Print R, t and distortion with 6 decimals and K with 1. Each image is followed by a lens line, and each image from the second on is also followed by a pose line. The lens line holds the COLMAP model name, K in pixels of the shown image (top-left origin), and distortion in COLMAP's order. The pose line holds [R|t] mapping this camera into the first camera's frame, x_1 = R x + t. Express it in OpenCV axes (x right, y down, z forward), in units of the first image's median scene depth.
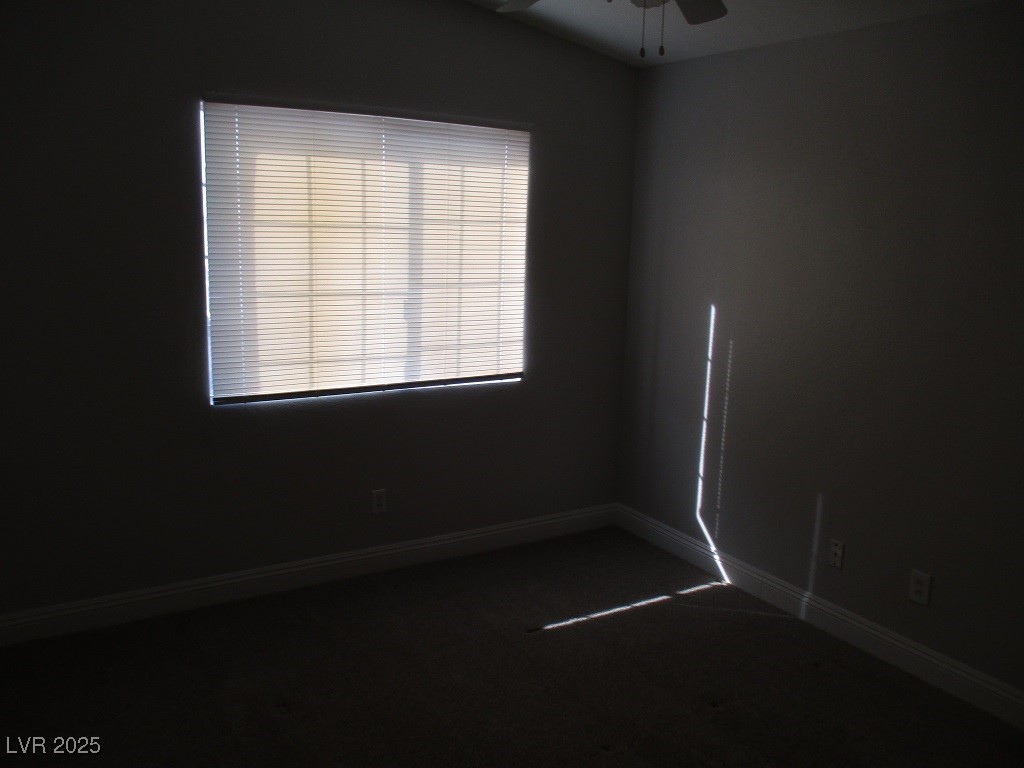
lens RADIAL K [[849.3, 0, 510.3], [0, 849.3, 380.4], [0, 0, 1]] dist [-0.016130, -0.008261]
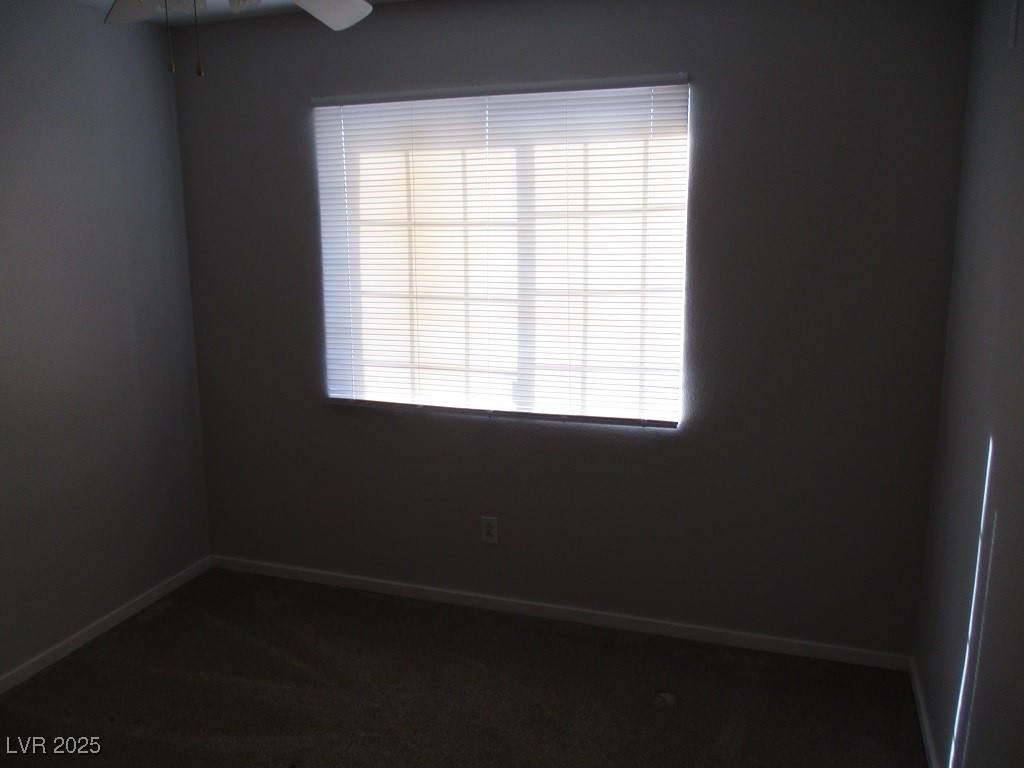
lens RADIAL K [[849.3, 0, 511.7], [0, 849.3, 388.6], [0, 0, 1]] dist [-0.016130, -0.008261]
pose [[0.638598, 0.123591, -0.759551, 0.543889], [-0.106753, 0.991703, 0.071613, -0.075375], [0.762100, 0.035353, 0.646493, 0.450597]]
